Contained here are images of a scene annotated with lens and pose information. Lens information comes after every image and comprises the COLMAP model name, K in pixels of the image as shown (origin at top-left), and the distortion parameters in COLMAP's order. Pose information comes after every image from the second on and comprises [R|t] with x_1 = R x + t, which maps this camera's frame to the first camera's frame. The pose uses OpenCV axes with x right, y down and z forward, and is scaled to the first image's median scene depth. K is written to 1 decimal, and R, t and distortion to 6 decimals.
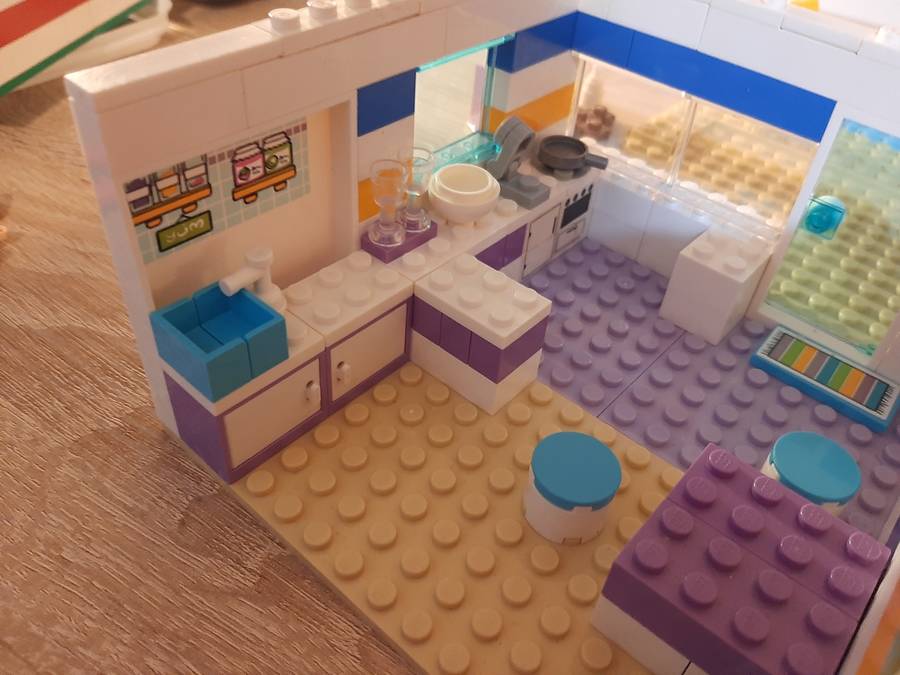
lens RADIAL K [[730.0, 0, 450.0], [0, 730.0, 337.5], [0, 0, 1]] dist [0.031173, -0.142256]
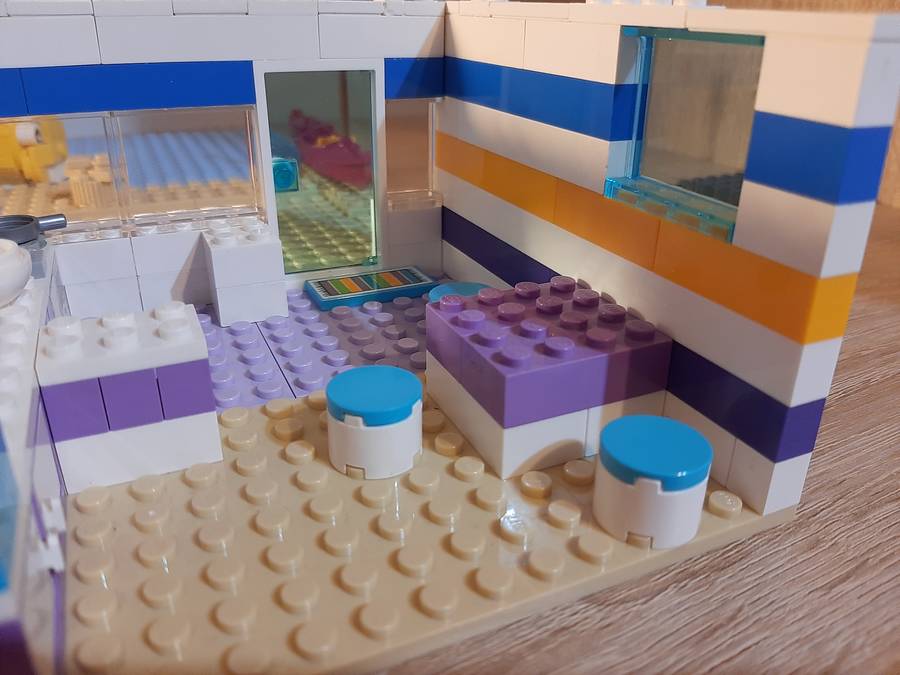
lens RADIAL K [[730.0, 0, 450.0], [0, 730.0, 337.5], [0, 0, 1]] dist [0.031173, -0.142256]
pose [[0.407689, -0.445073, 0.797308, -0.491935], [0.625275, 0.772406, 0.111449, 0.081205], [-0.665448, 0.453100, 0.593194, 0.354352]]
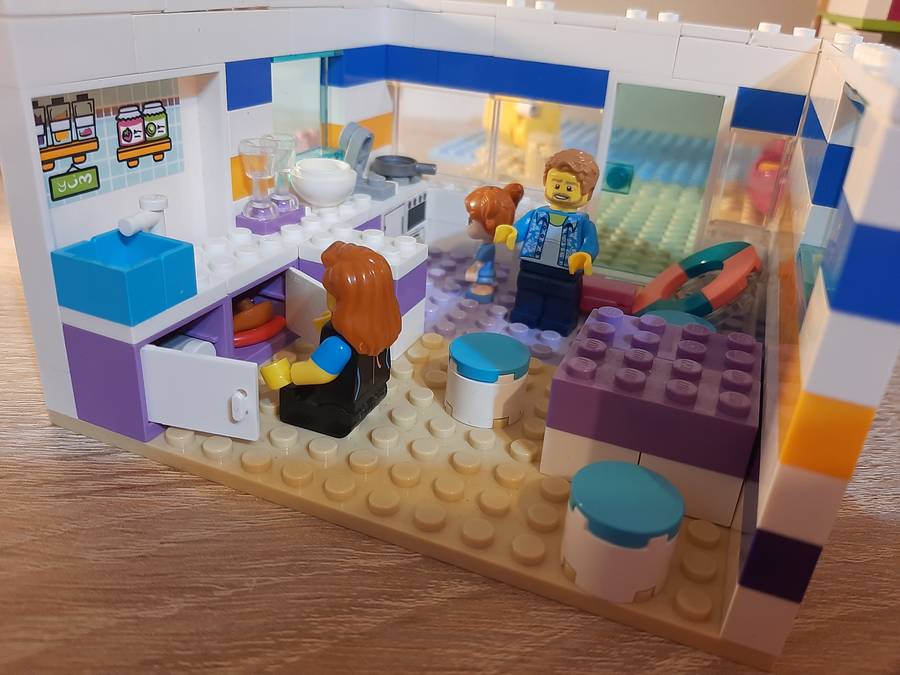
lens RADIAL K [[730.0, 0, 450.0], [0, 730.0, 337.5], [0, 0, 1]] dist [0.031173, -0.142256]
pose [[0.945397, -0.154421, 0.287018, -0.186818], [0.220732, 0.951286, -0.215248, 0.371529], [-0.239798, 0.266849, 0.933428, -0.001928]]
